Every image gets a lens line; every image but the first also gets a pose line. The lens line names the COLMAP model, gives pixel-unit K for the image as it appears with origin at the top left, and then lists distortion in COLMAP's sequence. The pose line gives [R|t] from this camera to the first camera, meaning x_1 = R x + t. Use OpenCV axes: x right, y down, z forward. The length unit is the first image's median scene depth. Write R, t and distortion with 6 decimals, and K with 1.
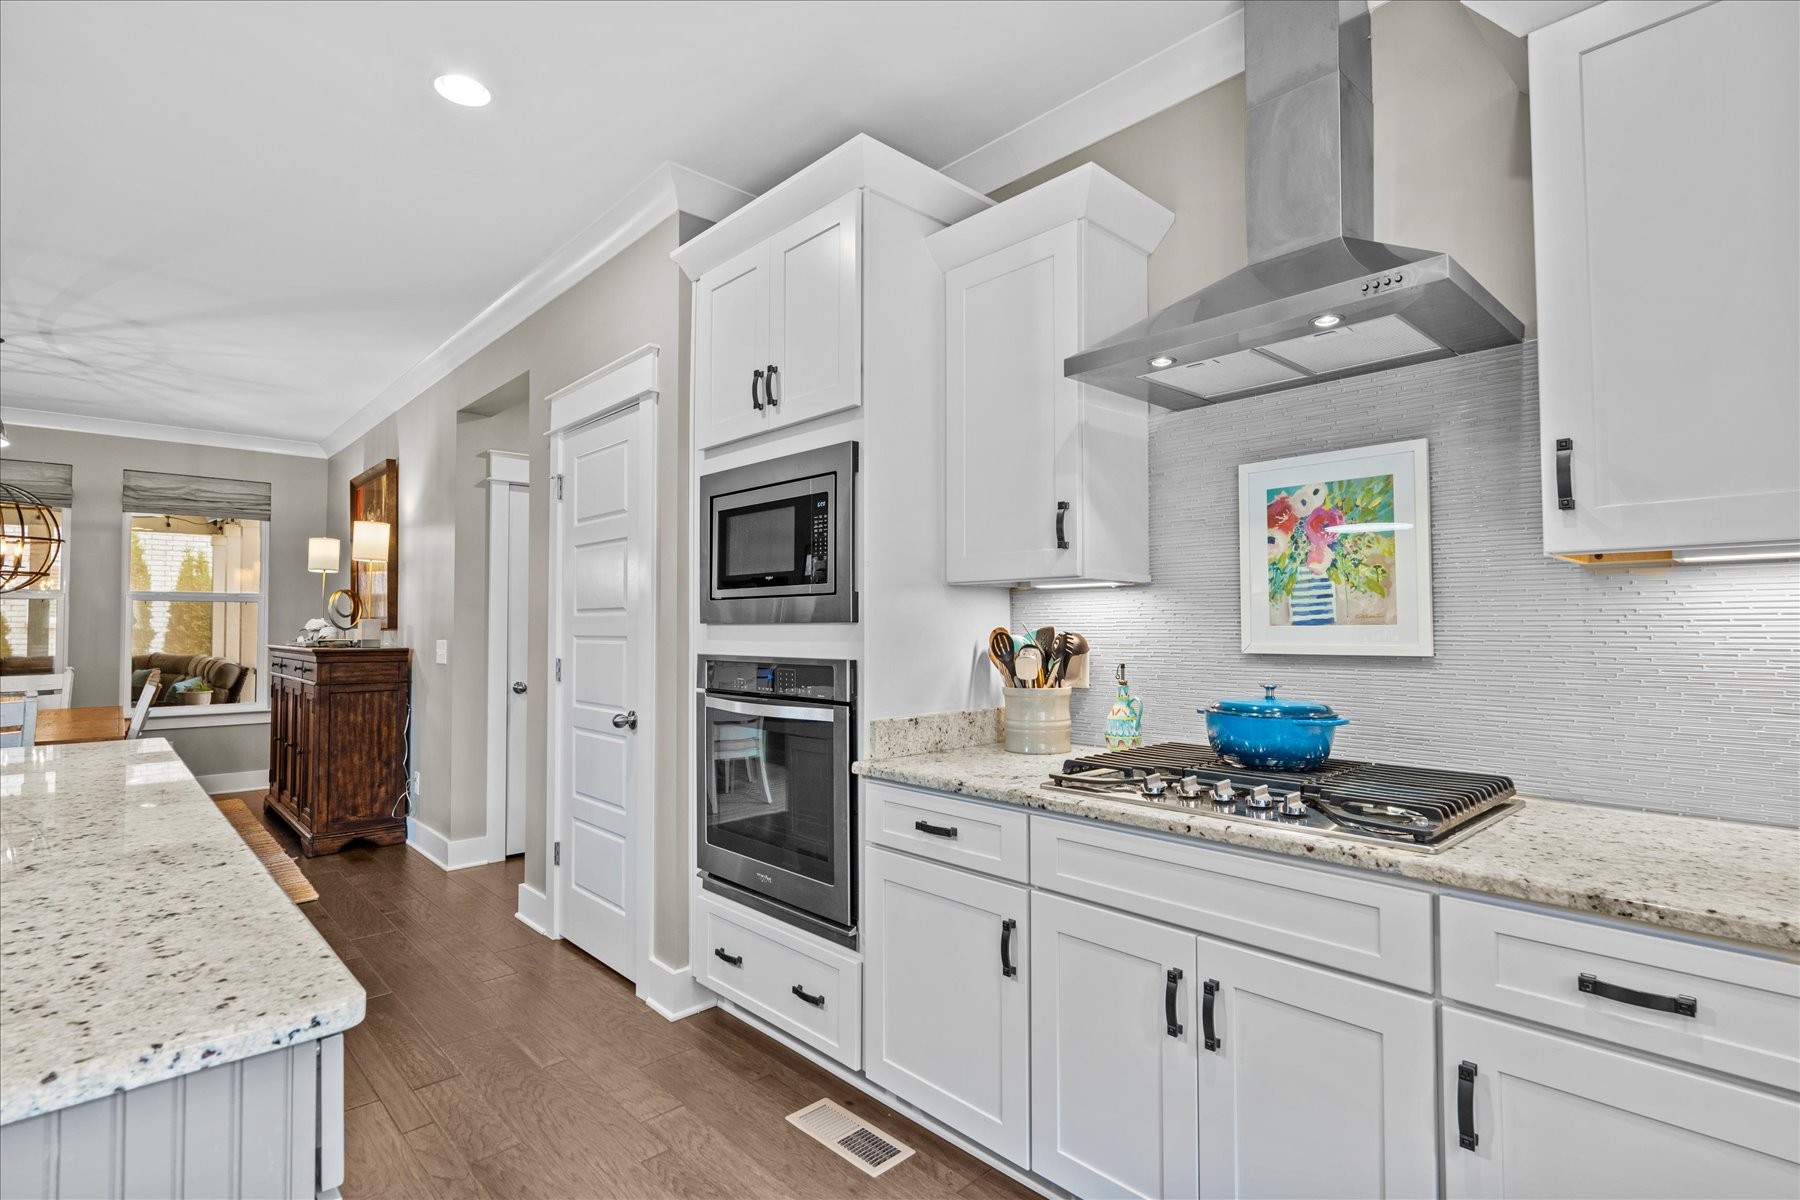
lens RADIAL K [[872.5, 0, 900.0], [0, 872.5, 600.0], [0, 0, 1]] dist [-0.006258, 0.000295]
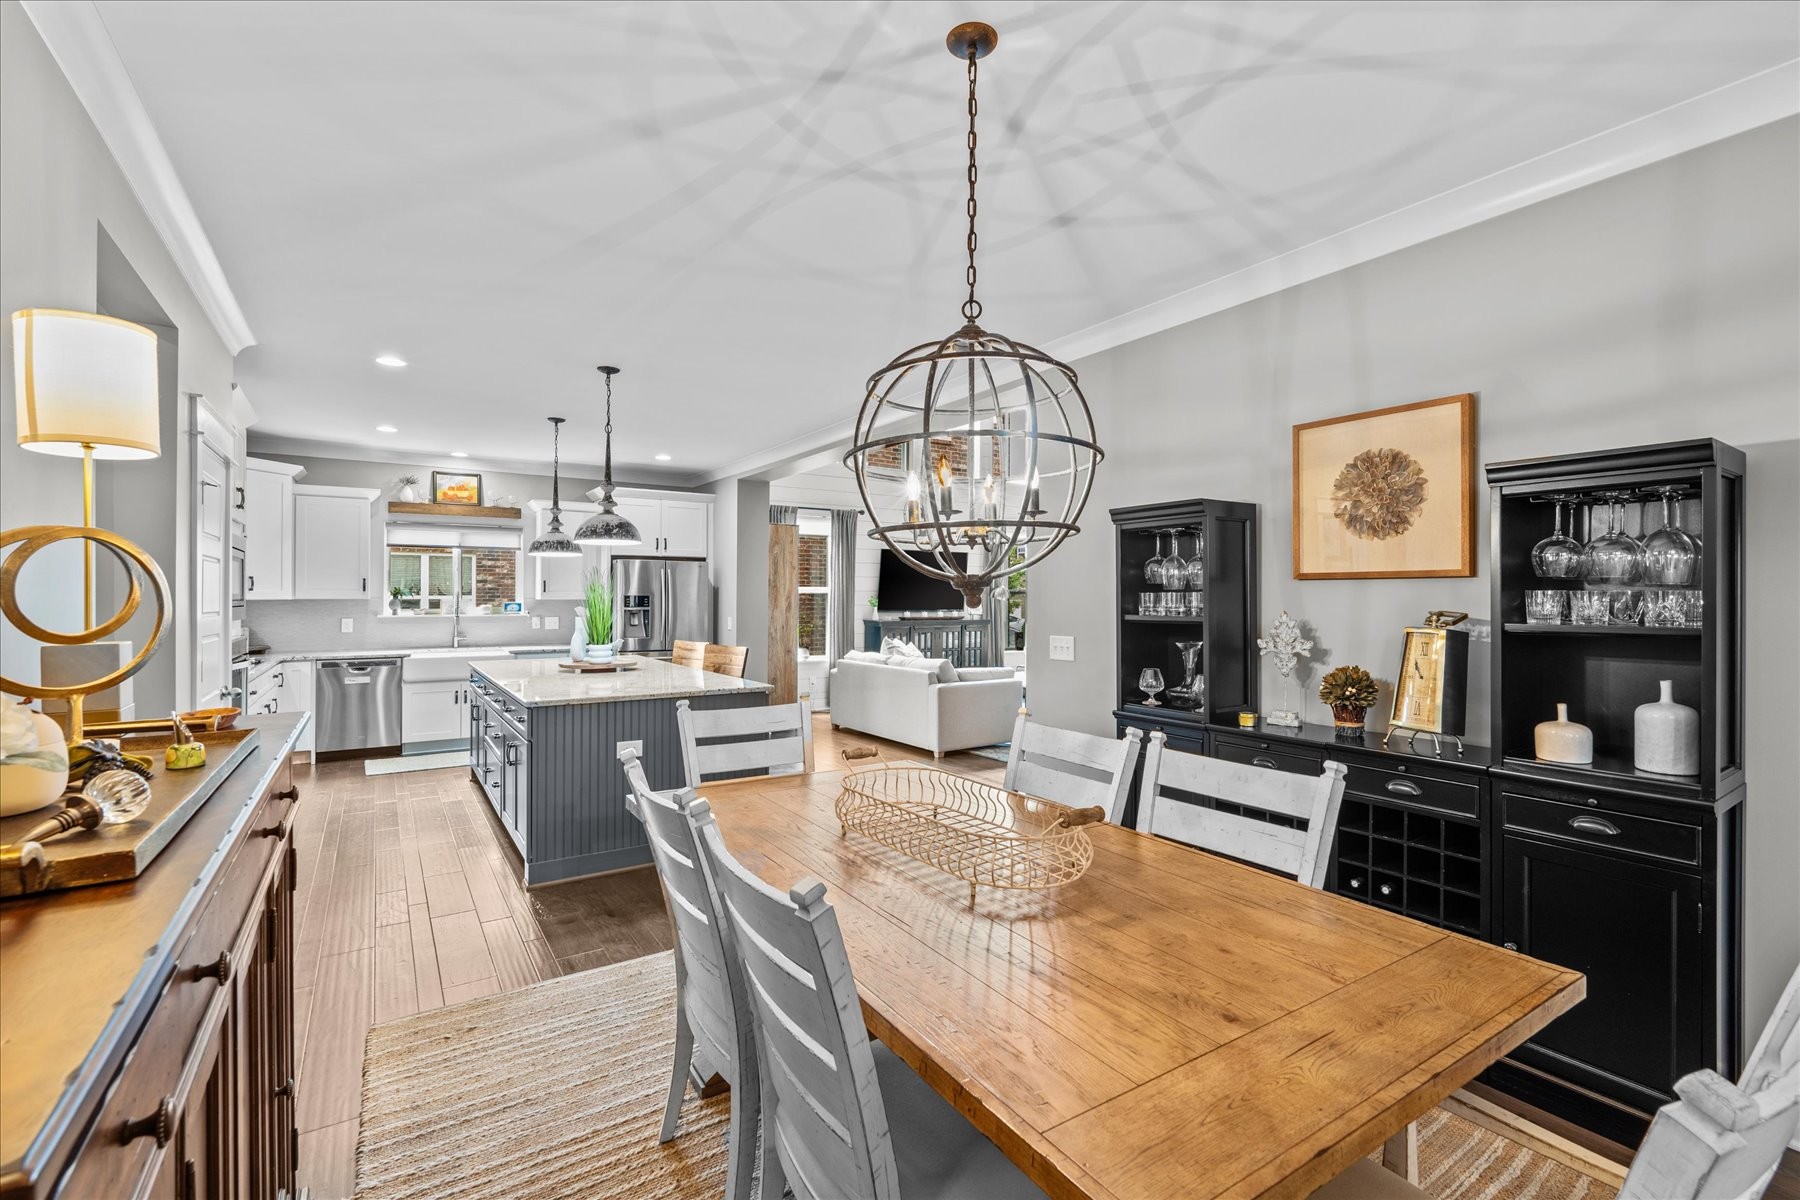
lens RADIAL K [[803.3, 0, 905.6], [0, 803.3, 592.7], [0, 0, 1]] dist [-0.001368, -0.000034]
pose [[-0.985786, 0.002510, 0.167986, -2.347296], [-0.003636, 0.999335, -0.036269, 0.030302], [-0.167965, -0.036364, -0.985122, 3.072745]]
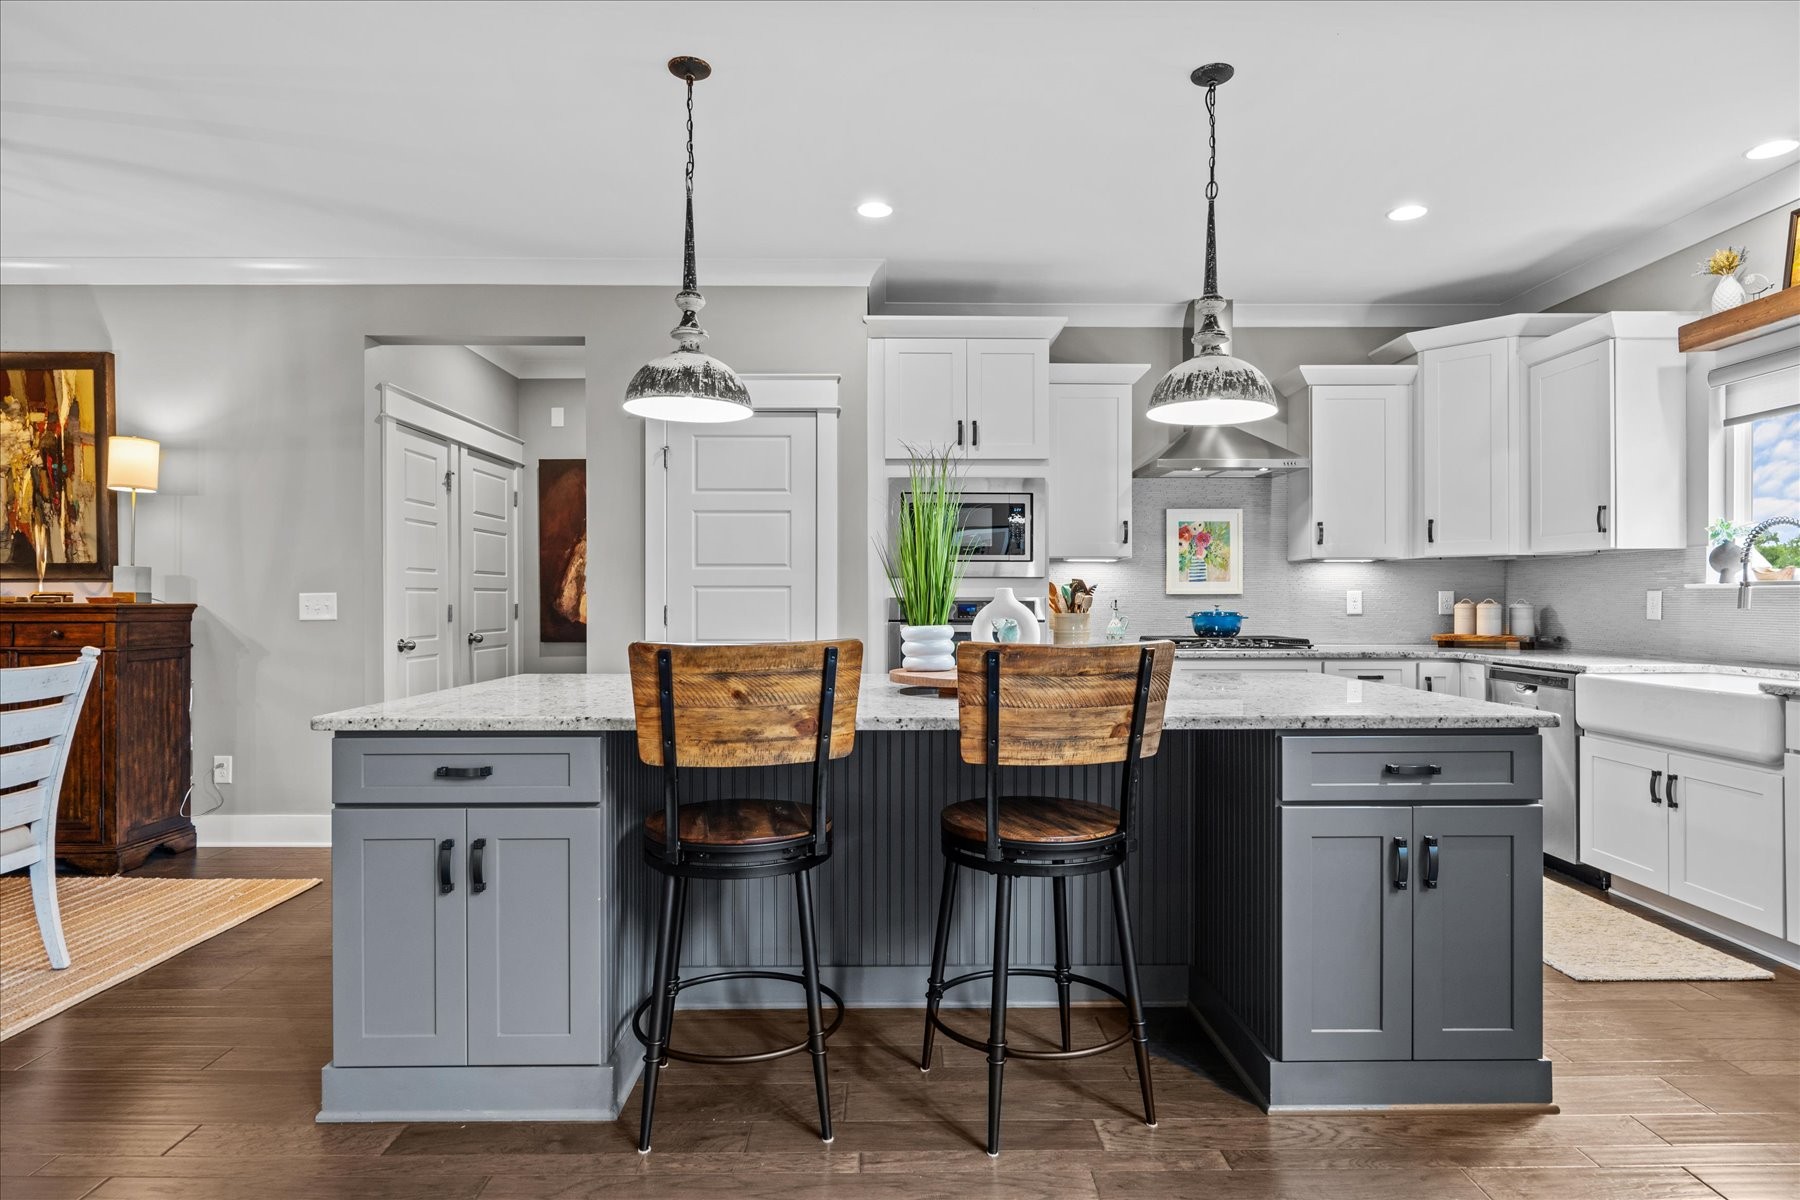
lens RADIAL K [[992.3, 0, 900.0], [0, 992.3, 600.0], [0, 0, 1]] dist [-0.003203, 0.000542]
pose [[0.675091, 0.001510, 0.737733, -1.968945], [-0.025178, 0.999463, 0.020994, 0.040785], [-0.737304, -0.032747, 0.674766, -0.207802]]
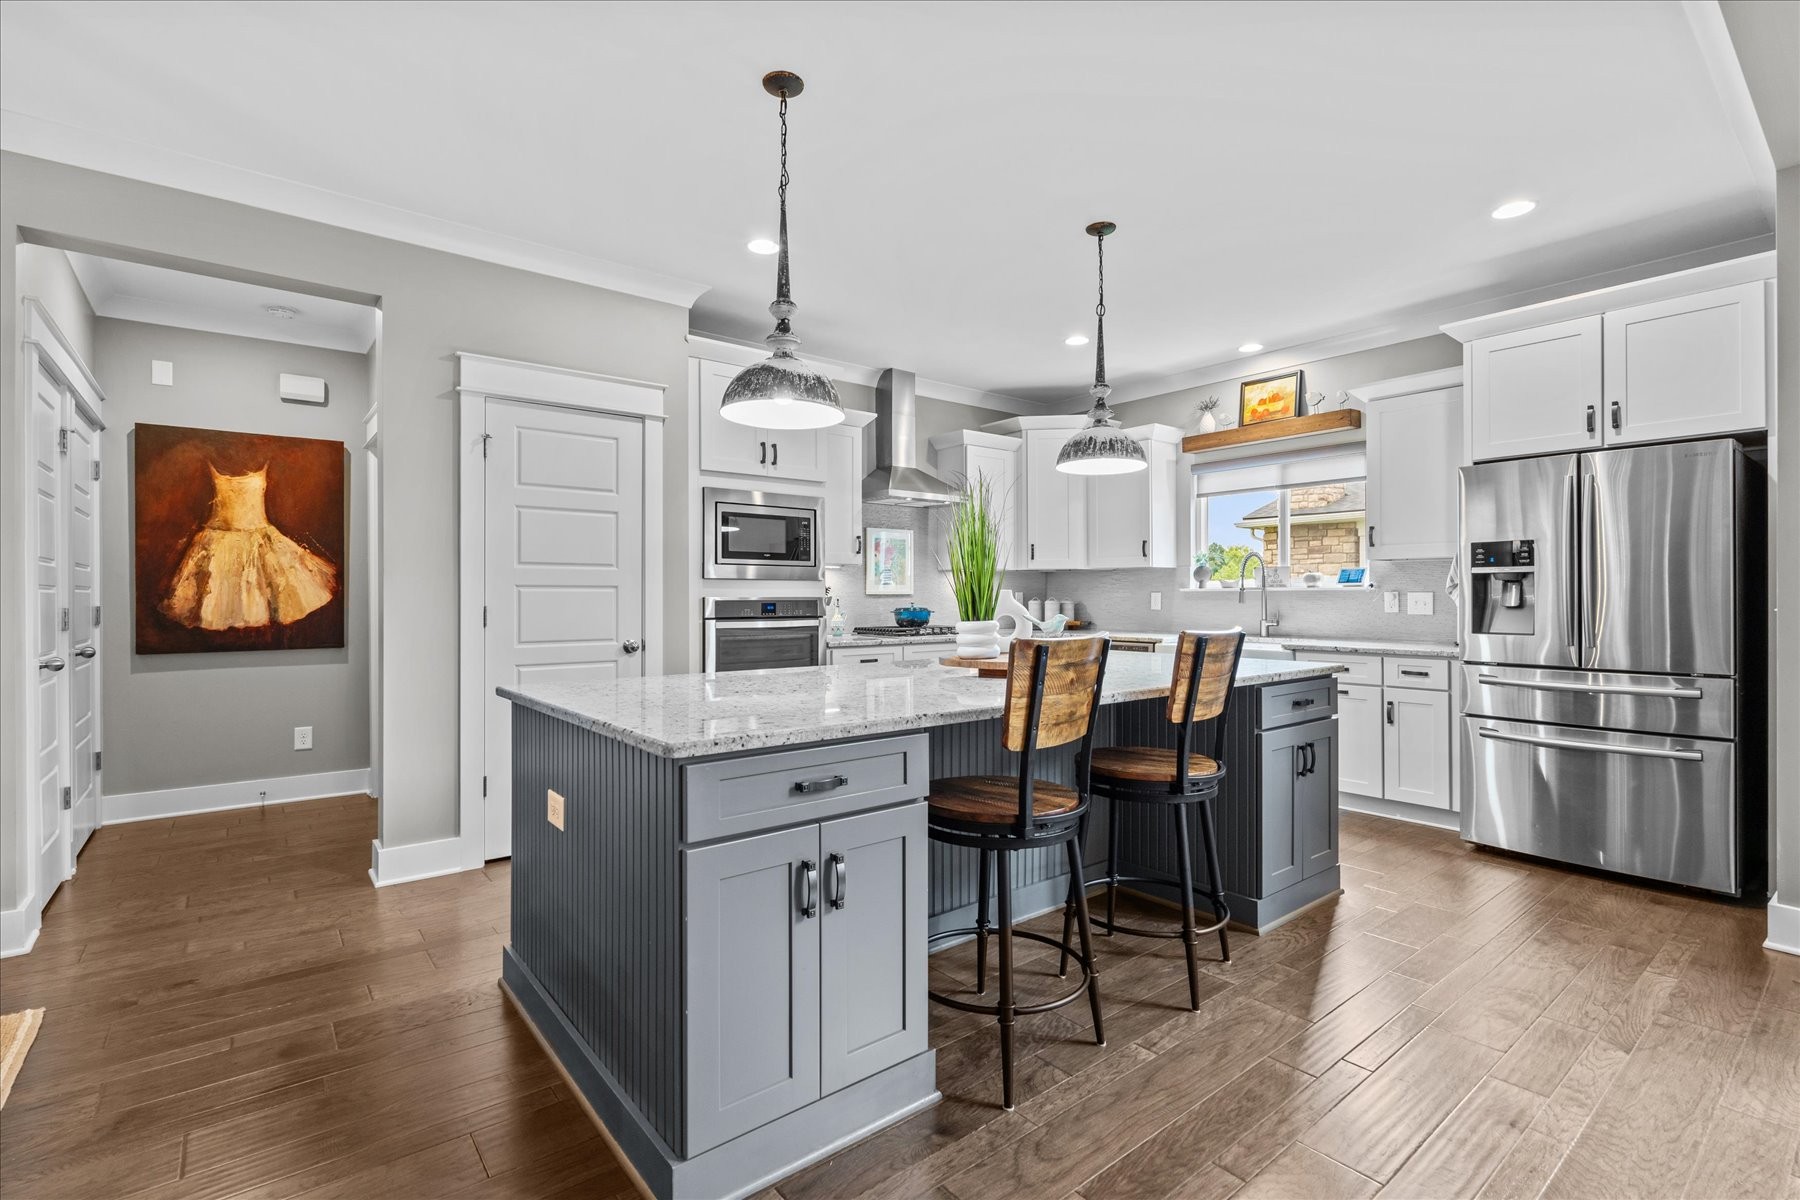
lens RADIAL K [[823.9, 0, 896.8], [0, 823.9, 590.8], [0, 0, 1]] dist [-0.001552, 0.000178]
pose [[0.079994, 0.010551, 0.996740, -2.316081], [-0.030235, 0.999510, -0.008154, 0.069688], [-0.996337, -0.029484, 0.080273, 0.703730]]
